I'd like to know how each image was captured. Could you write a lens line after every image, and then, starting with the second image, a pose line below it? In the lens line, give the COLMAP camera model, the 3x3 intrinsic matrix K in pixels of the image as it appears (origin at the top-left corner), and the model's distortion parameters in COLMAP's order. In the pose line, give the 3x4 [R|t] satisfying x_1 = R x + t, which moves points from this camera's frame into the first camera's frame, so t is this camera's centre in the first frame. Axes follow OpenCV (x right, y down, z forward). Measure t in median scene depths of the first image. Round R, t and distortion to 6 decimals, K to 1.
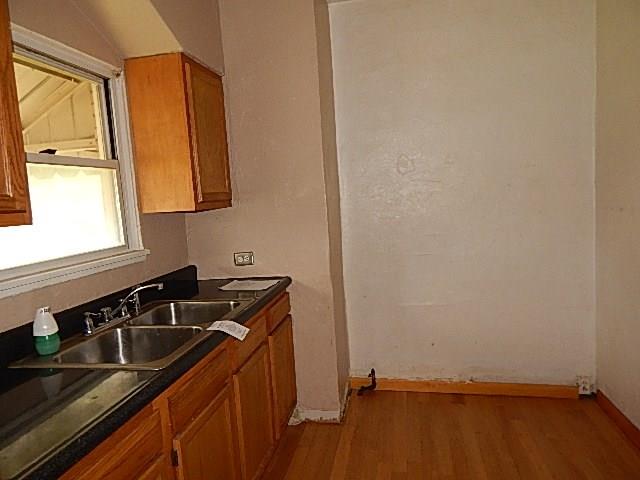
lens RADIAL K [[437.6, 0, 320.0], [0, 437.6, 240.0], [0, 0, 1]] dist [0.004262, 0.001410]
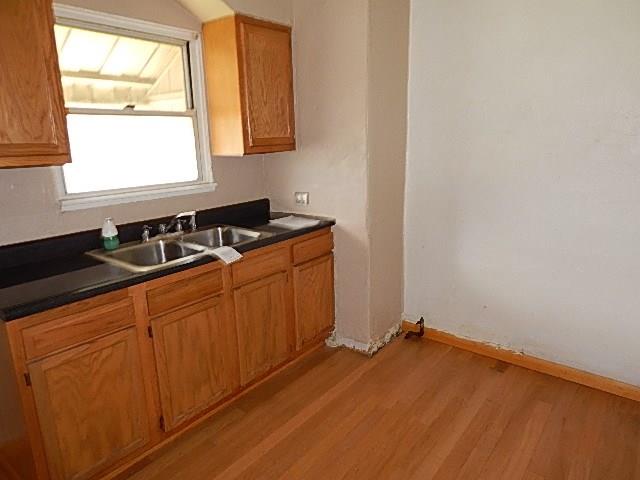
lens RADIAL K [[430.0, 0, 320.0], [0, 430.0, 240.0], [0, 0, 1]] dist [-0.005182, -0.001848]
pose [[0.883484, 0.146383, -0.445004, 0.445053], [-0.074938, 0.981854, 0.174202, -0.054820], [0.462429, -0.120557, 0.878422, 0.036853]]
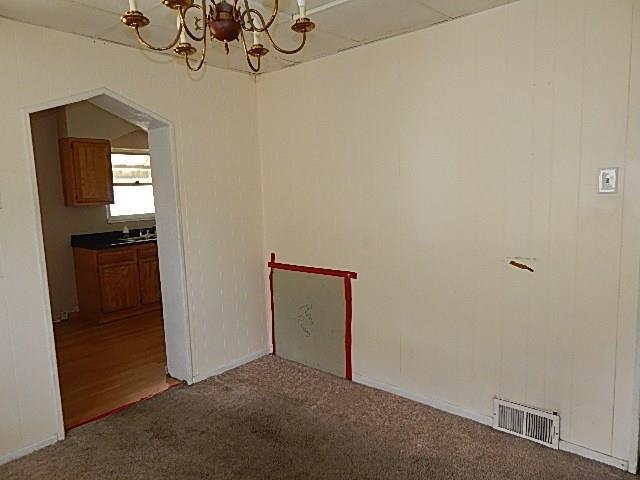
lens RADIAL K [[437.6, 0, 320.0], [0, 437.6, 240.0], [0, 0, 1]] dist [0.004262, 0.001410]
pose [[0.864762, 0.090463, -0.493967, 1.780774], [-0.070029, 0.995753, 0.059762, -0.042546], [0.497275, -0.017088, 0.867424, -0.943125]]
